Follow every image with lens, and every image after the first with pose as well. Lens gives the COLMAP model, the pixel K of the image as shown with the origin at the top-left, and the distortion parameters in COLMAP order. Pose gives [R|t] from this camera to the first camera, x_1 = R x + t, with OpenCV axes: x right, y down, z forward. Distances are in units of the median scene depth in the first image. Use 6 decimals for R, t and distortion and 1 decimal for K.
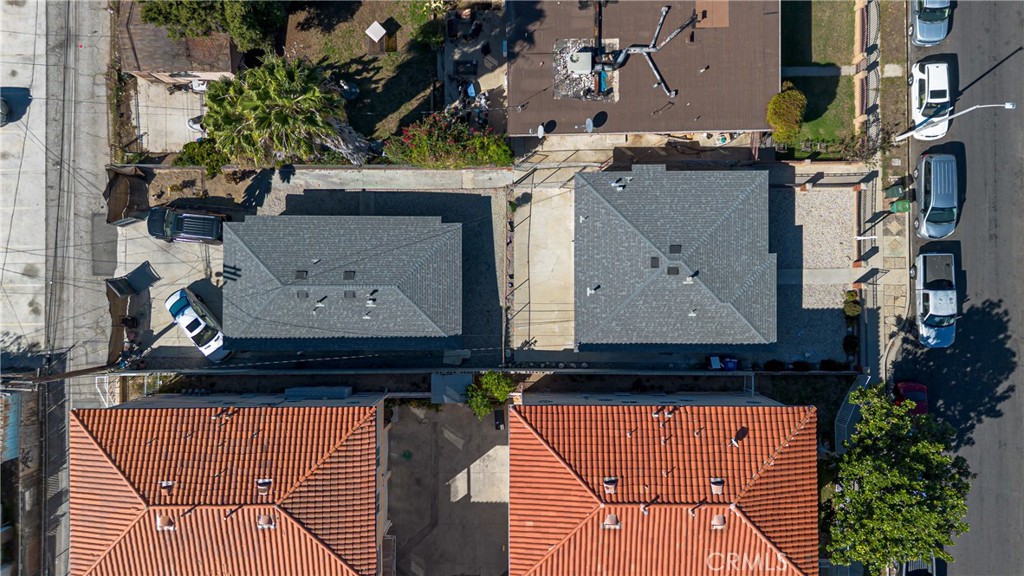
lens RADIAL K [[724.7, 0, 510.5], [0, 724.7, 283.9], [0, 0, 1]] dist [0.070142, -0.073556]
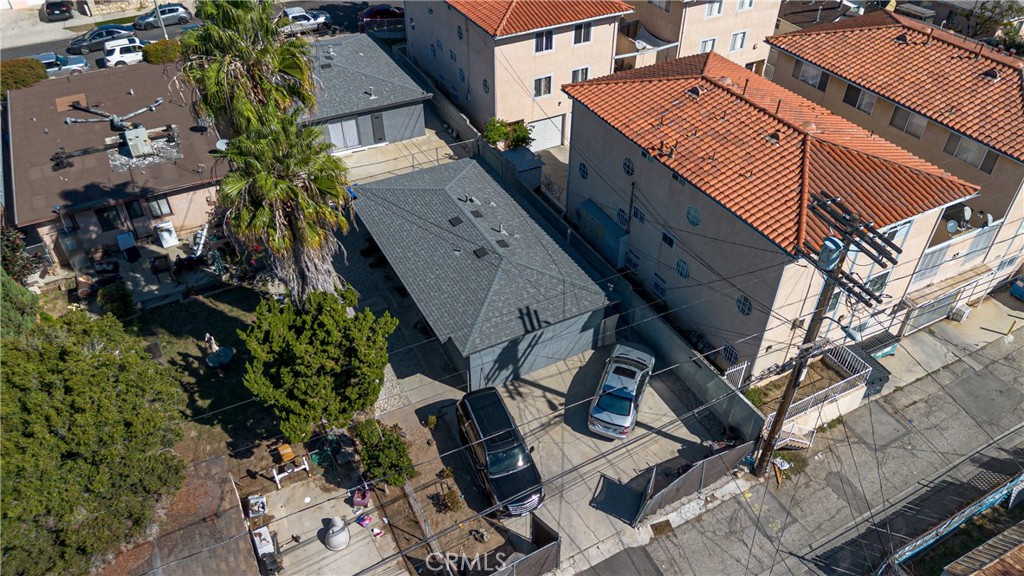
lens RADIAL K [[724.7, 0, 512.2], [0, 724.7, 287.0], [0, 0, 1]] dist [0.070142, -0.073556]
pose [[-0.466848, -0.556204, 0.687524, -0.847578], [0.884333, -0.291061, 0.365020, -0.272341], [-0.002914, 0.778409, 0.627751, 0.549868]]
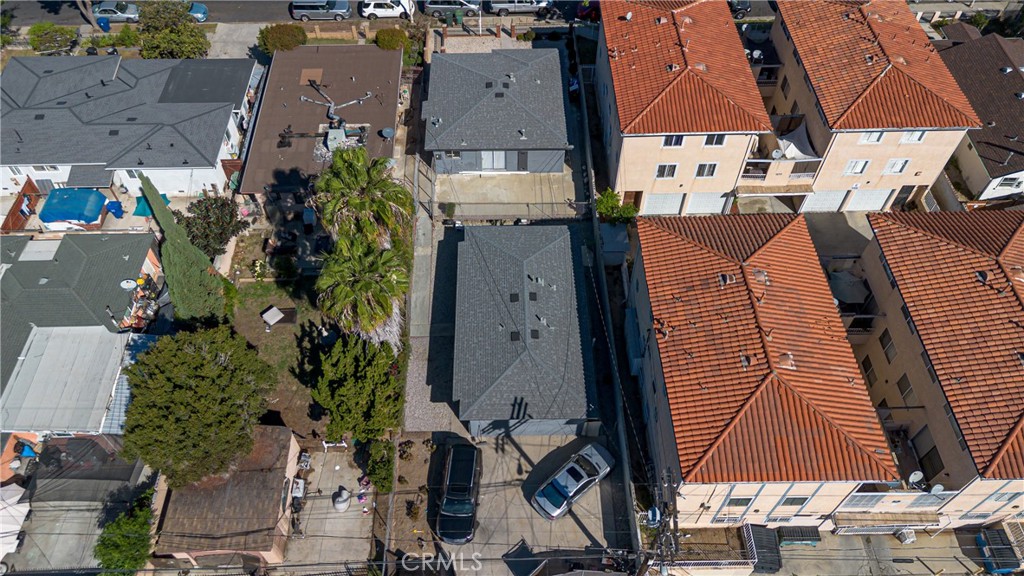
lens RADIAL K [[724.7, 0, 511.2], [0, 724.7, 287.1], [0, 0, 1]] dist [0.070142, -0.073556]
pose [[-0.020085, -0.787985, 0.615366, -0.837402], [0.999775, -0.011640, 0.017728, -0.034472], [-0.006806, 0.615584, 0.788042, 0.187391]]
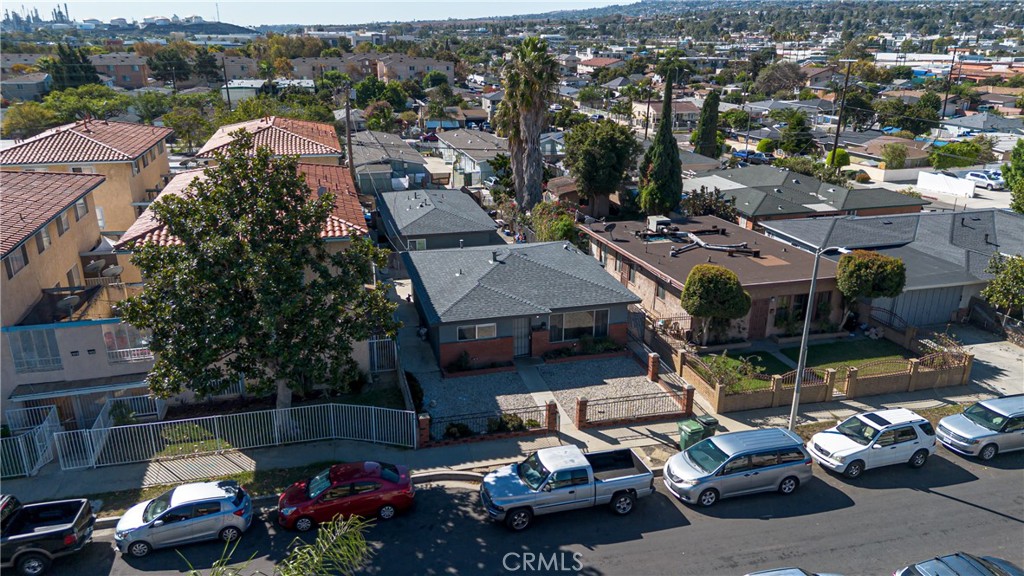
lens RADIAL K [[724.7, 0, 513.1], [0, 724.7, 282.8], [0, 0, 1]] dist [0.070142, -0.073556]
pose [[0.257656, 0.320720, -0.911456, 1.064346], [-0.966234, 0.087854, -0.242227, 0.188495], [0.002388, 0.943091, 0.332526, 0.701159]]
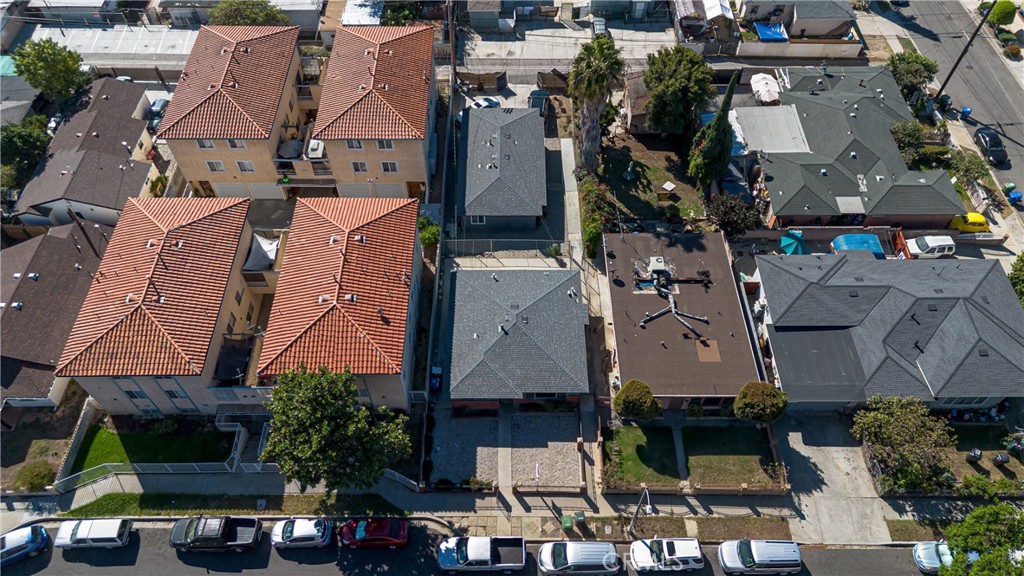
lens RADIAL K [[724.7, 0, 512.9], [0, 724.7, 286.3], [0, 0, 1]] dist [0.070142, -0.073556]
pose [[0.000056, 0.810036, -0.586380, 0.925873], [-0.999954, 0.005670, 0.007738, -0.035982], [0.009592, 0.586352, 0.809999, -0.106175]]
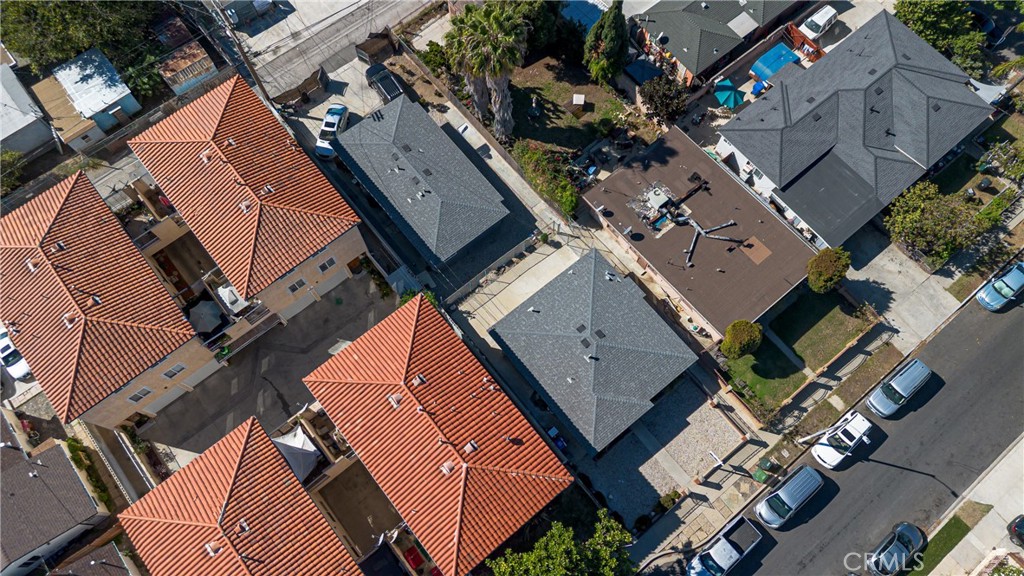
lens RADIAL K [[724.7, 0, 512.8], [0, 724.7, 286.3], [0, 0, 1]] dist [0.070142, -0.073556]
pose [[0.630355, 0.729249, -0.266173, 0.391676], [-0.776303, 0.593241, -0.213118, 0.277457], [0.002489, 0.340971, 0.940070, -0.195684]]
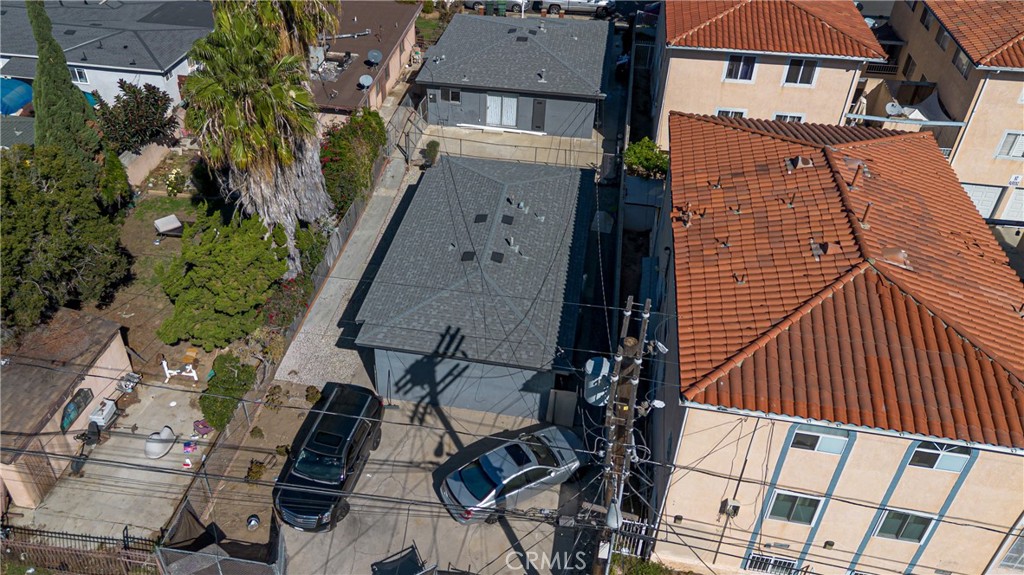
lens RADIAL K [[794.3, 0, 464.4], [0, 794.3, 265.5], [0, 0, 1]] dist [0.062778, -0.045359]
pose [[0.189417, -0.573008, 0.797360, -0.871723], [0.981813, 0.121154, -0.146170, 0.090983], [-0.012847, 0.810545, 0.585535, 0.582447]]
